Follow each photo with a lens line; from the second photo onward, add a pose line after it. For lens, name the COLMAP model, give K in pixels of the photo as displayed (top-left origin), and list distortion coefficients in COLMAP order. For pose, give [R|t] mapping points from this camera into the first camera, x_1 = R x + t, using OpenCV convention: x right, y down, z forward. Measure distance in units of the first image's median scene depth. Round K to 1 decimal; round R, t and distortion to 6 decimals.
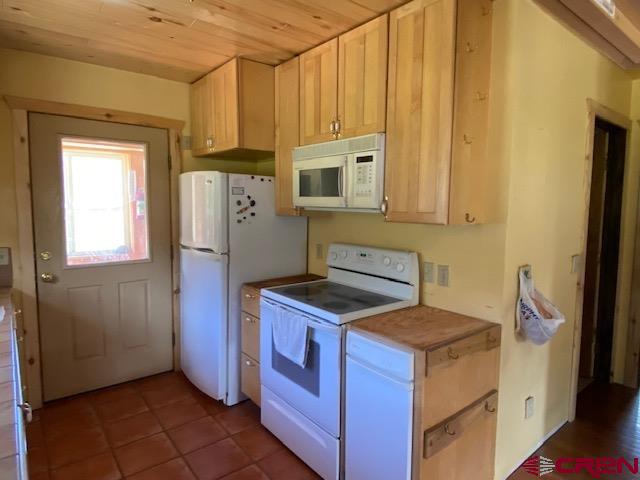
lens RADIAL K [[389.6, 0, 320.0], [0, 389.6, 240.0], [0, 0, 1]] dist [0.043843, -0.045772]
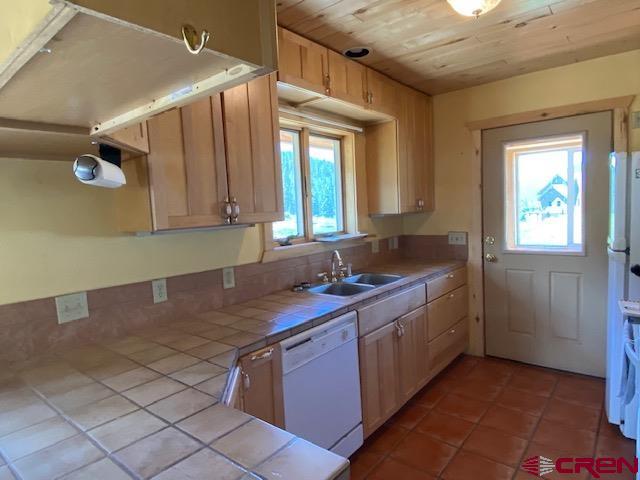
lens RADIAL K [[389.6, 0, 320.0], [0, 389.6, 240.0], [0, 0, 1]] dist [0.043843, -0.045772]
pose [[0.200301, 0.061132, -0.977825, 0.428724], [-0.046207, 0.997530, 0.052899, -0.002965], [0.978644, 0.034586, 0.202631, 0.199353]]
